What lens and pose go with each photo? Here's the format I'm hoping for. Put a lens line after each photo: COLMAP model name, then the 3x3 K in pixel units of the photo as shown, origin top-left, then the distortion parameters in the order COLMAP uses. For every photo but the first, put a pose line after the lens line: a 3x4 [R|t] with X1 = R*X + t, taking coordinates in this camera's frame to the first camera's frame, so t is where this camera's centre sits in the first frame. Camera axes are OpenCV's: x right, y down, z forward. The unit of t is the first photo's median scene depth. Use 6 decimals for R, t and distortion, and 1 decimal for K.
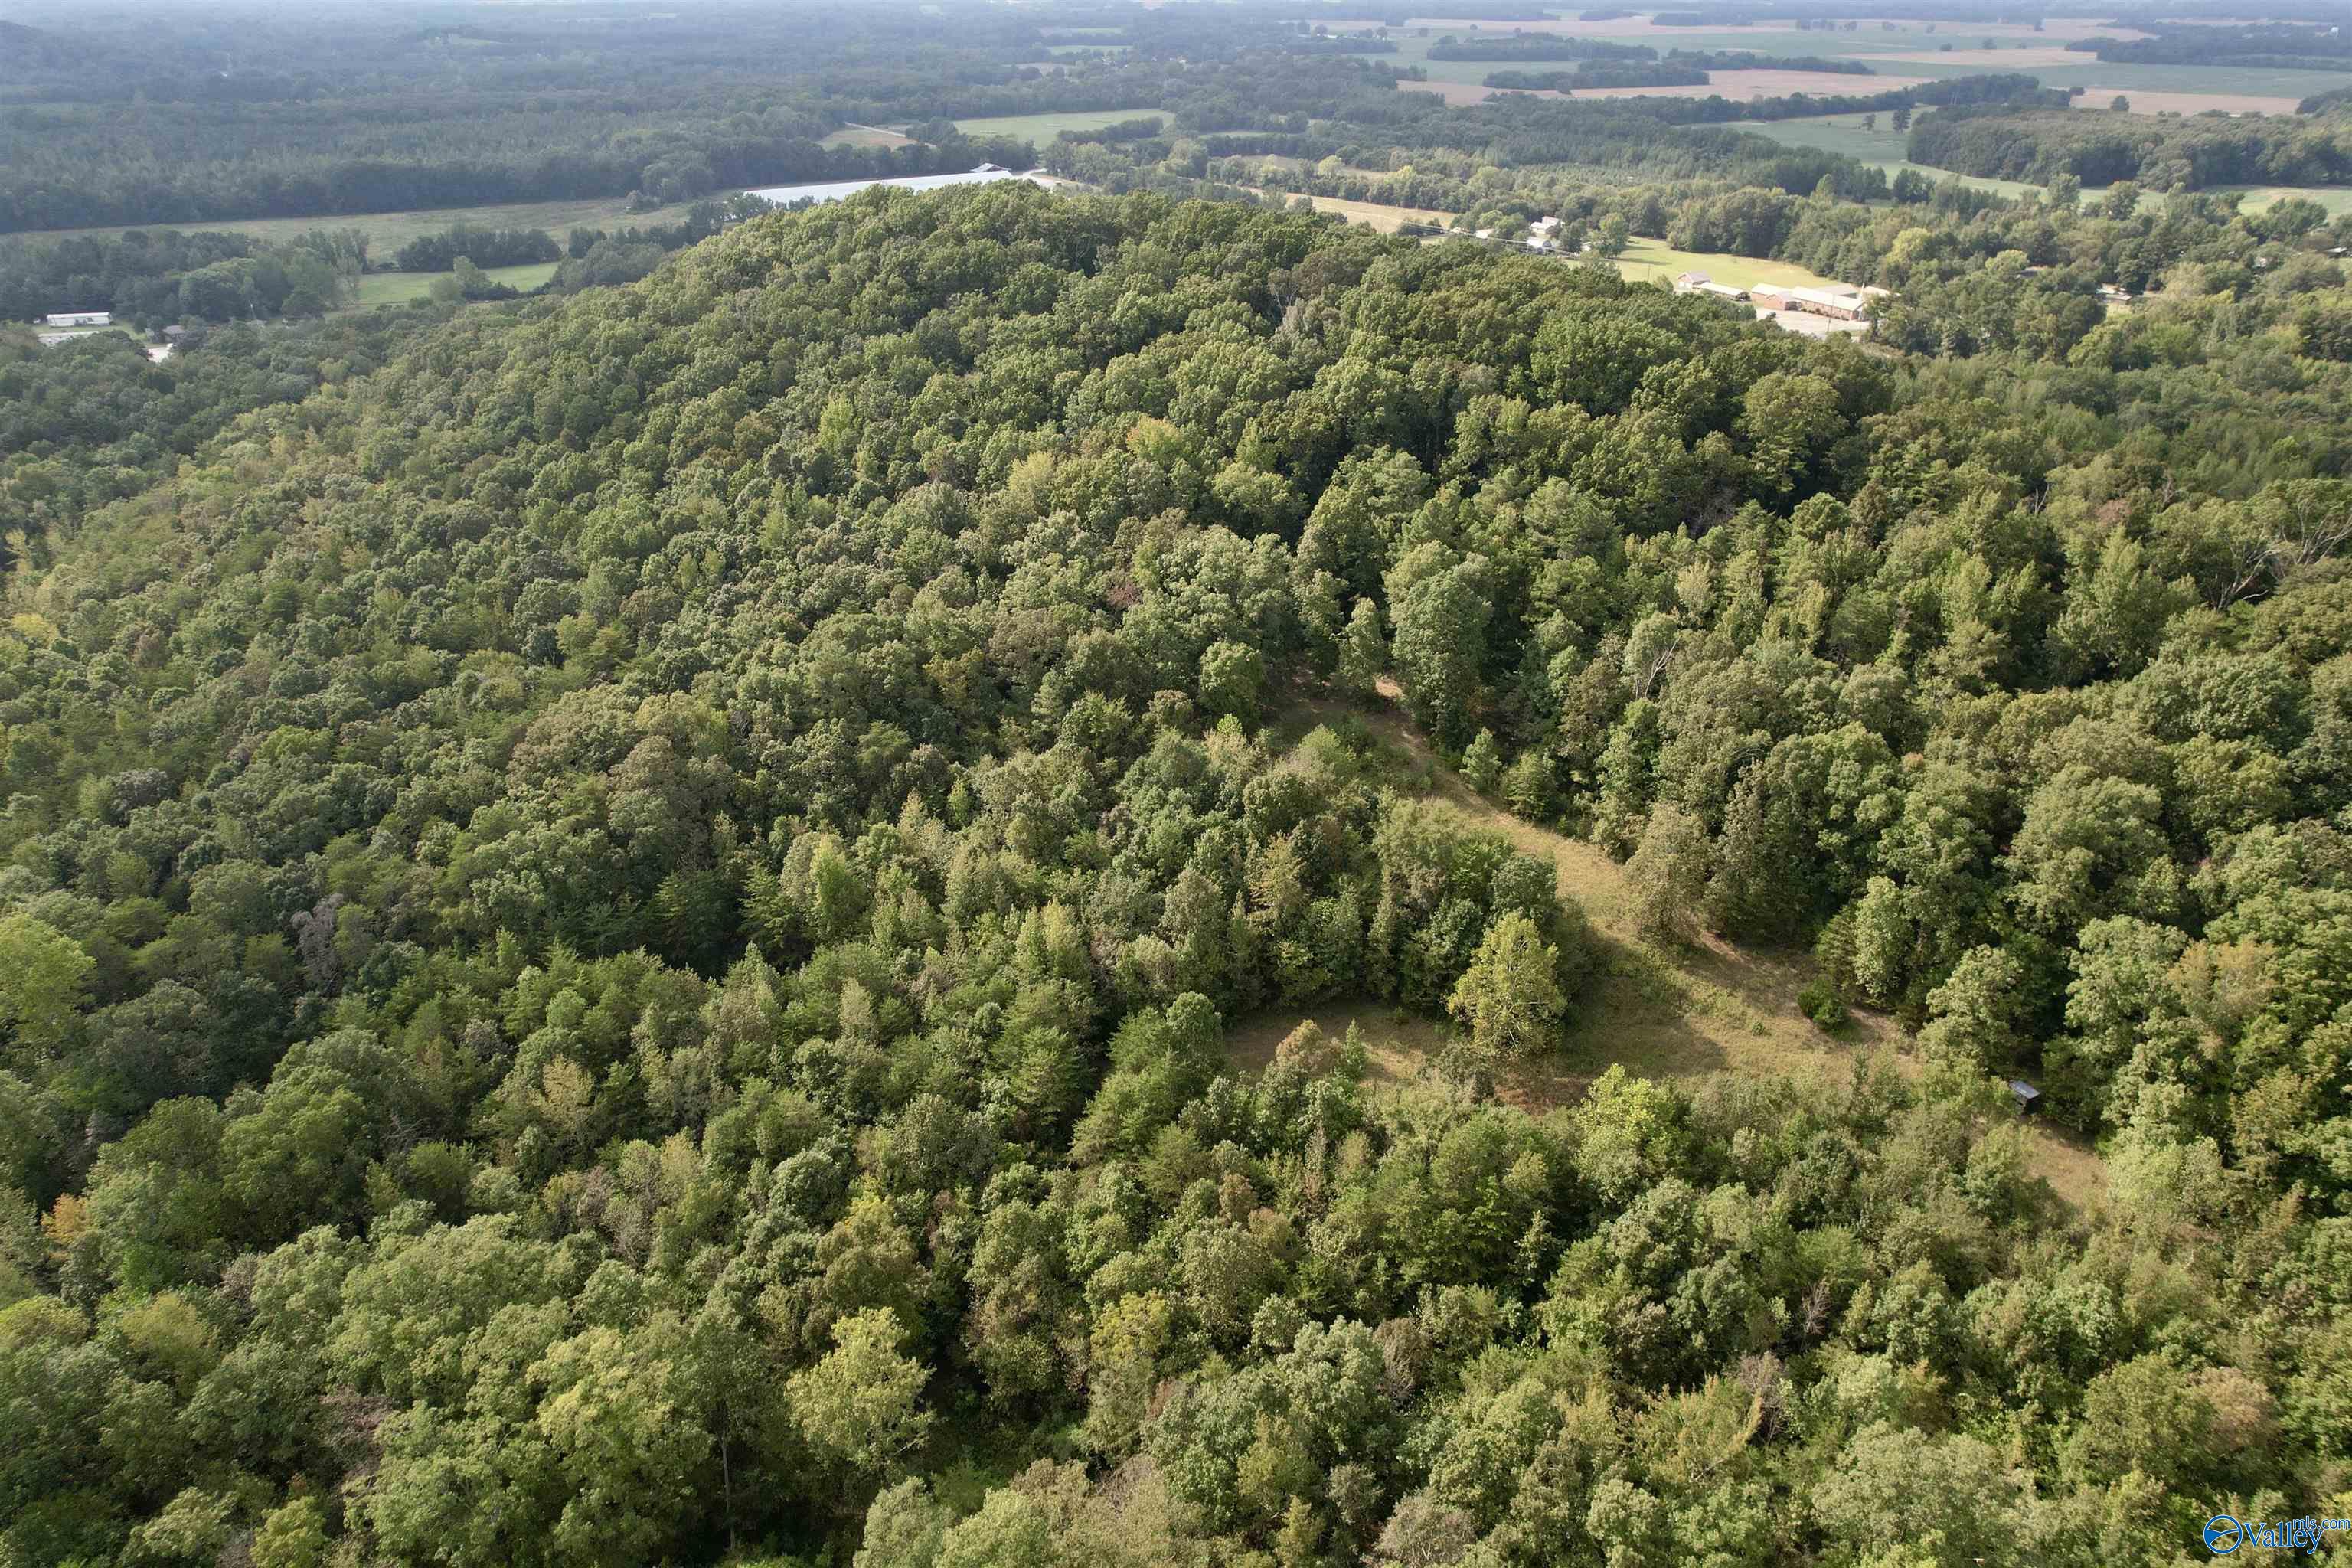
lens RADIAL K [[1488.3, 0, 1190.0], [0, 1488.3, 787.6], [0, 0, 1]] dist [-0.073050, 0.067494]
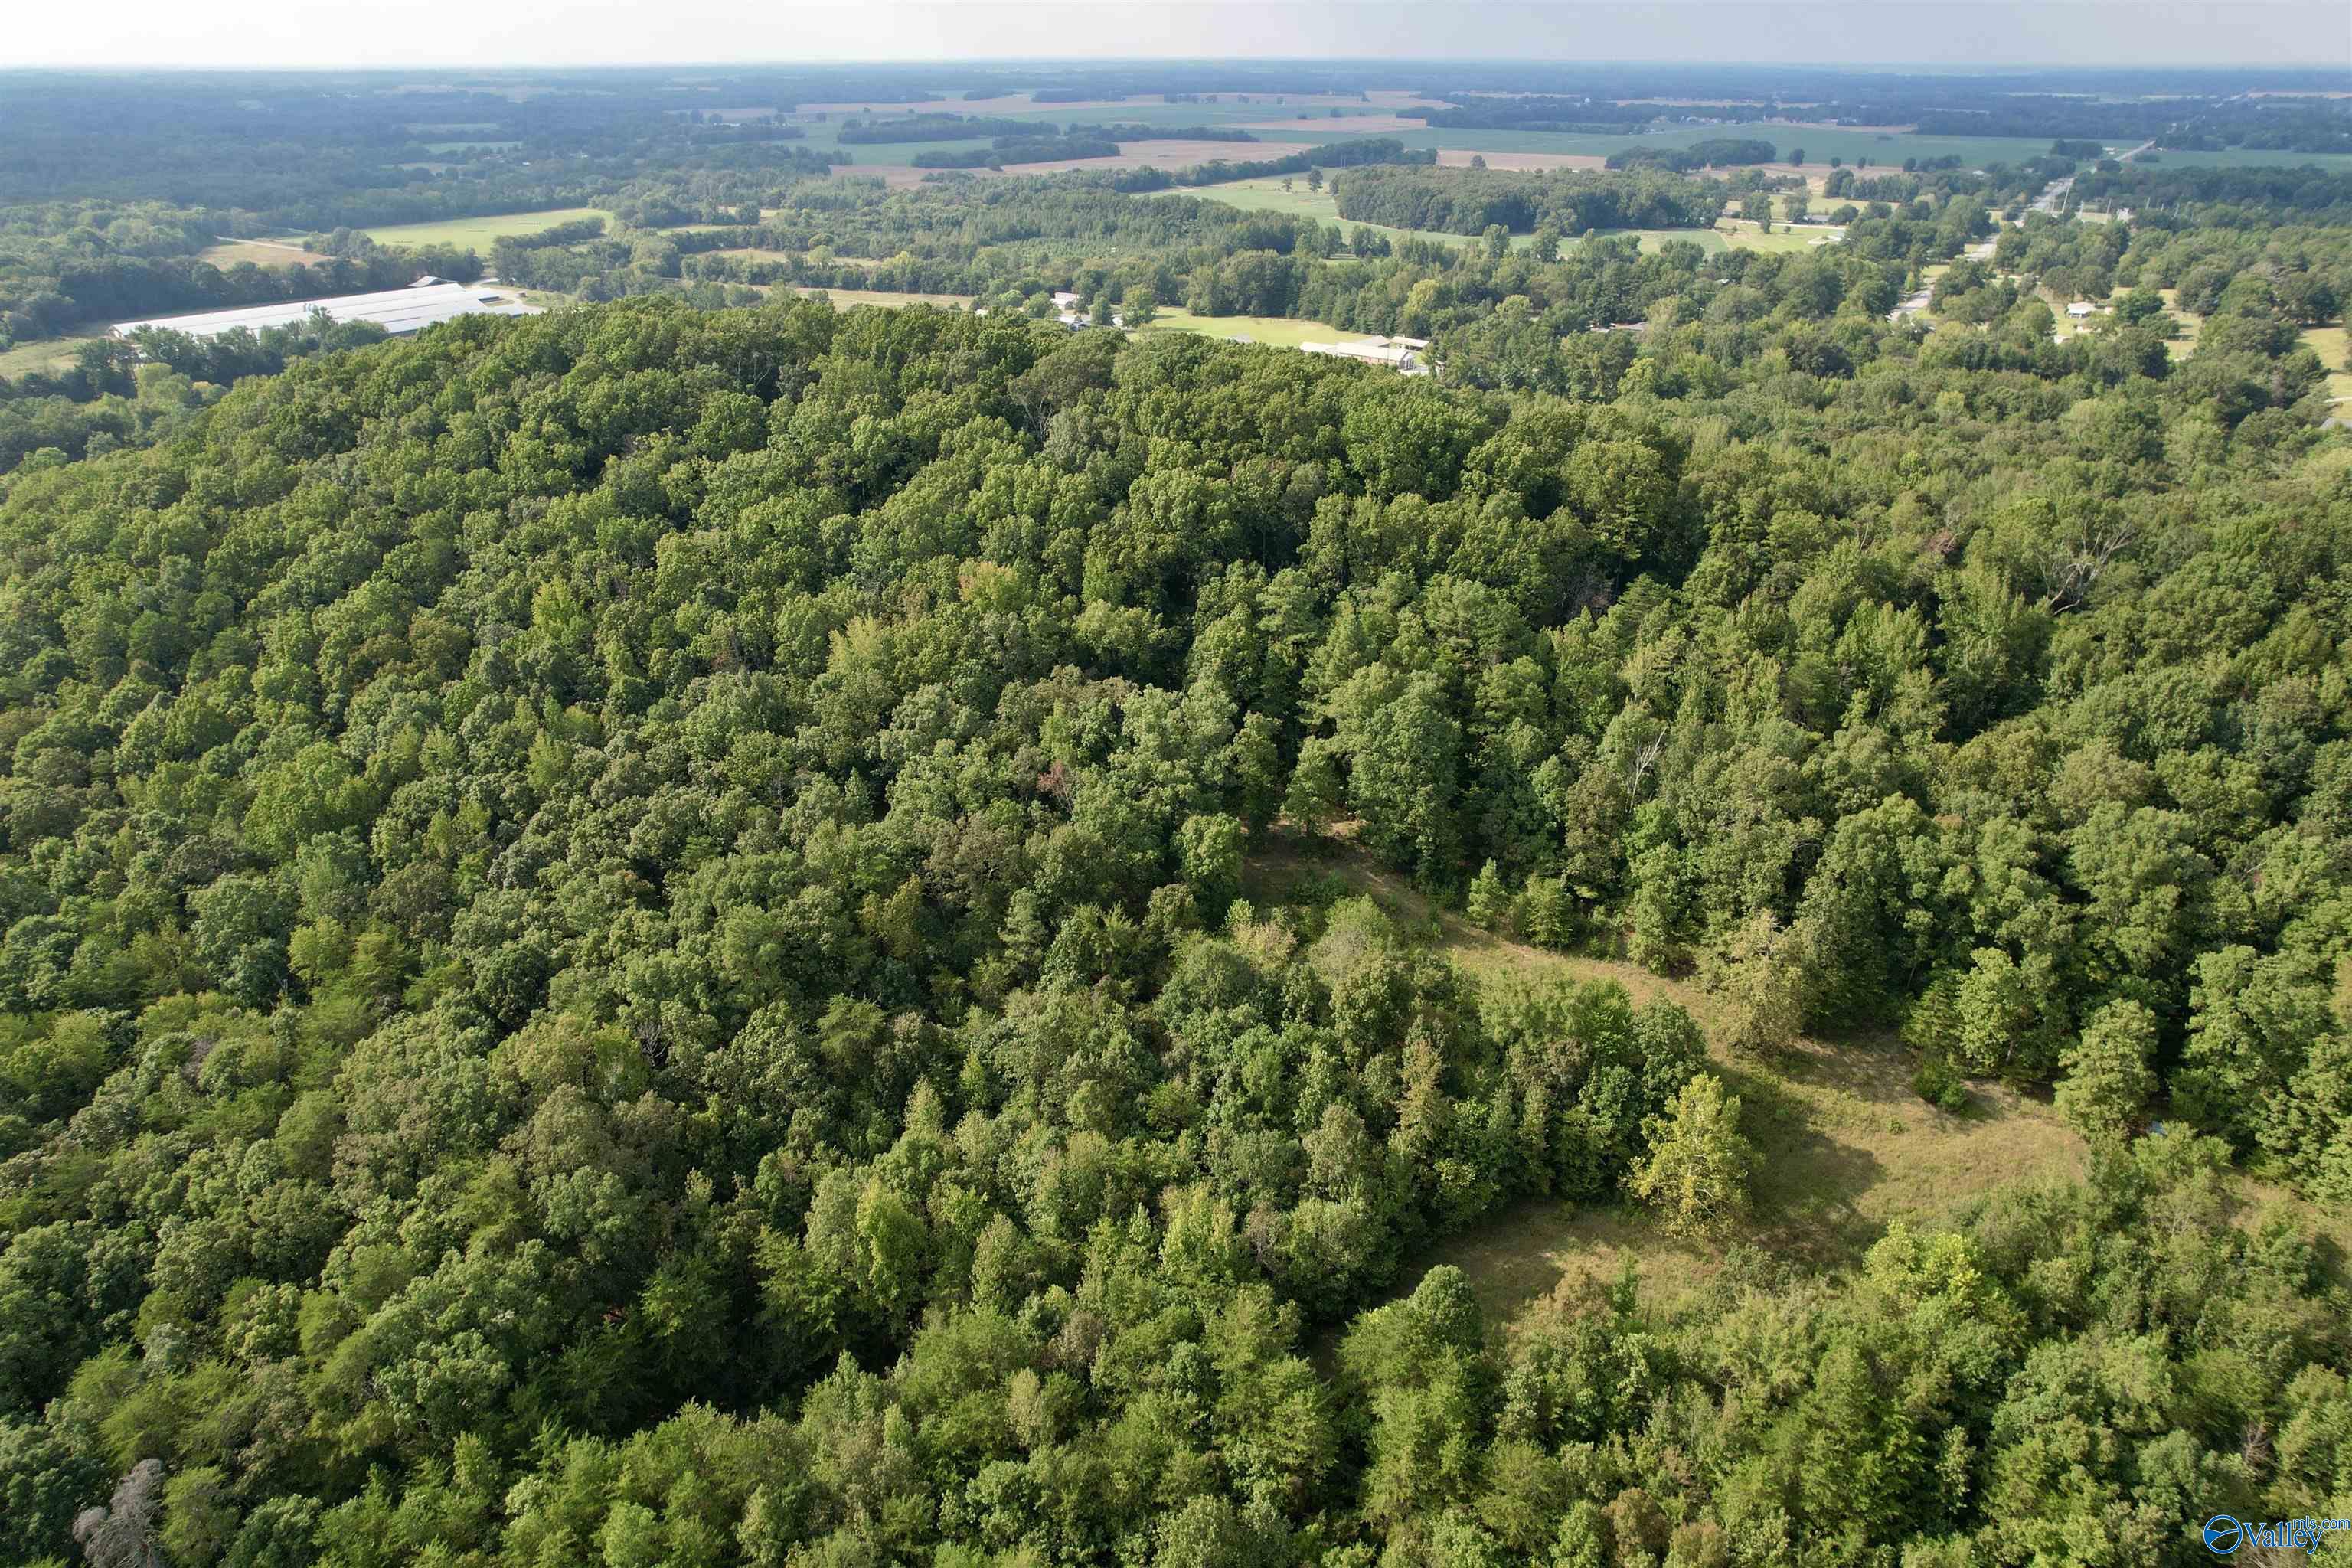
lens RADIAL K [[1488.3, 0, 1187.6], [0, 1488.3, 794.5], [0, 0, 1]] dist [-0.073050, 0.067494]
pose [[0.930114, -0.170142, 0.325483, -0.247369], [0.183803, 0.982896, -0.011447, -0.095922], [-0.317968, 0.070472, 0.945479, 0.176424]]
